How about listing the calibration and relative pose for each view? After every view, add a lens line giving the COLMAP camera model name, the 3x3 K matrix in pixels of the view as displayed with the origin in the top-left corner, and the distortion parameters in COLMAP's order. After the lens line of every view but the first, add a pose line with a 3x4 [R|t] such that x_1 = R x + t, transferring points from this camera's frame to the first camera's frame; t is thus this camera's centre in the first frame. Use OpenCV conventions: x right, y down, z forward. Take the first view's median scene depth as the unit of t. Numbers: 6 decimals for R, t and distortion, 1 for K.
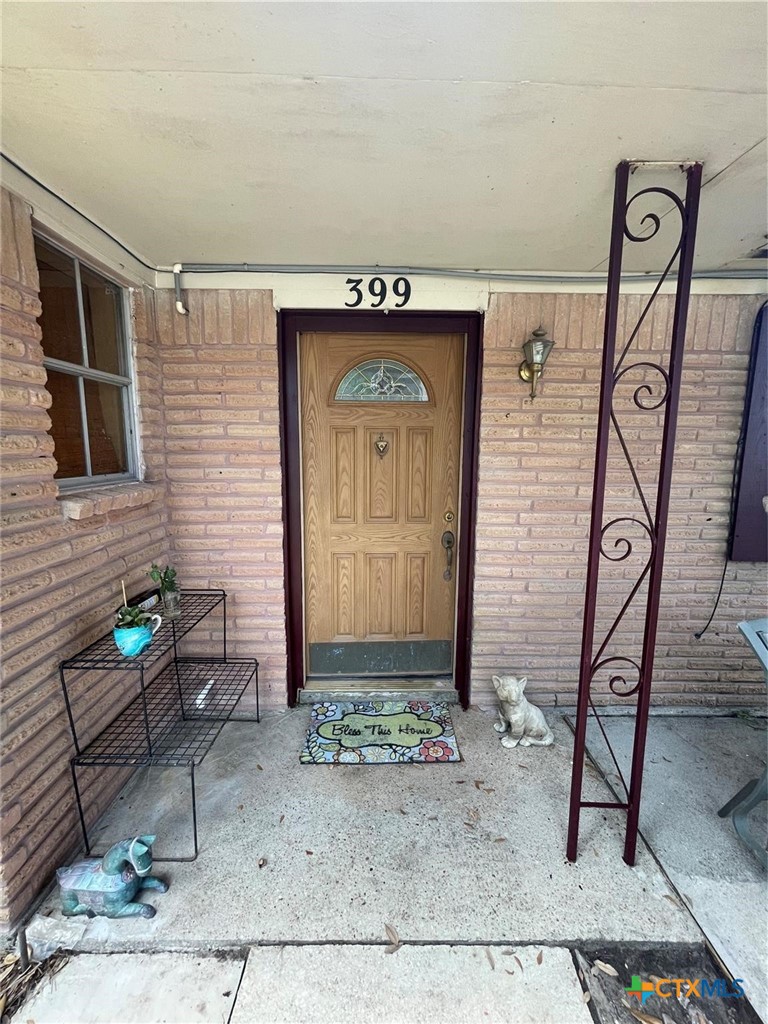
lens RADIAL K [[413.8, 0, 383.9], [0, 413.8, 507.6], [0, 0, 1]] dist [-0.001546, -0.000043]
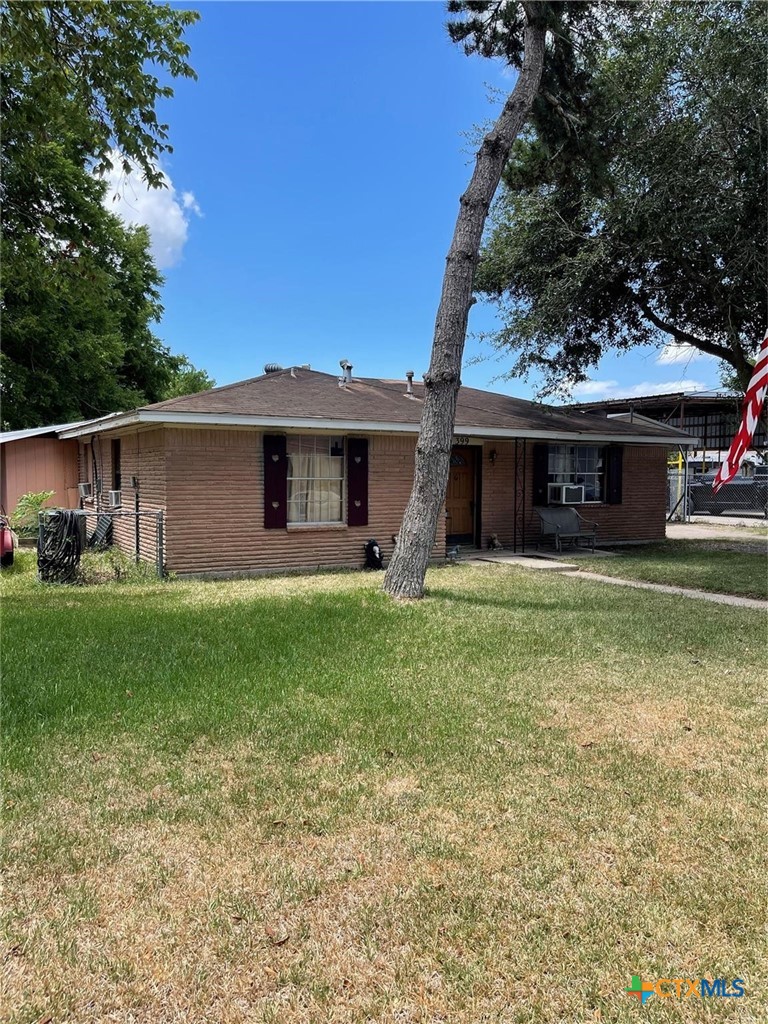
lens RADIAL K [[772.3, 0, 381.9], [0, 772.3, 513.6], [0, 0, 1]] dist [0.051321, -0.001184]
pose [[0.875804, -0.029022, 0.481794, -4.475577], [0.069072, 0.995453, -0.065595, 0.658383], [-0.477699, 0.090727, 0.873826, -5.327078]]
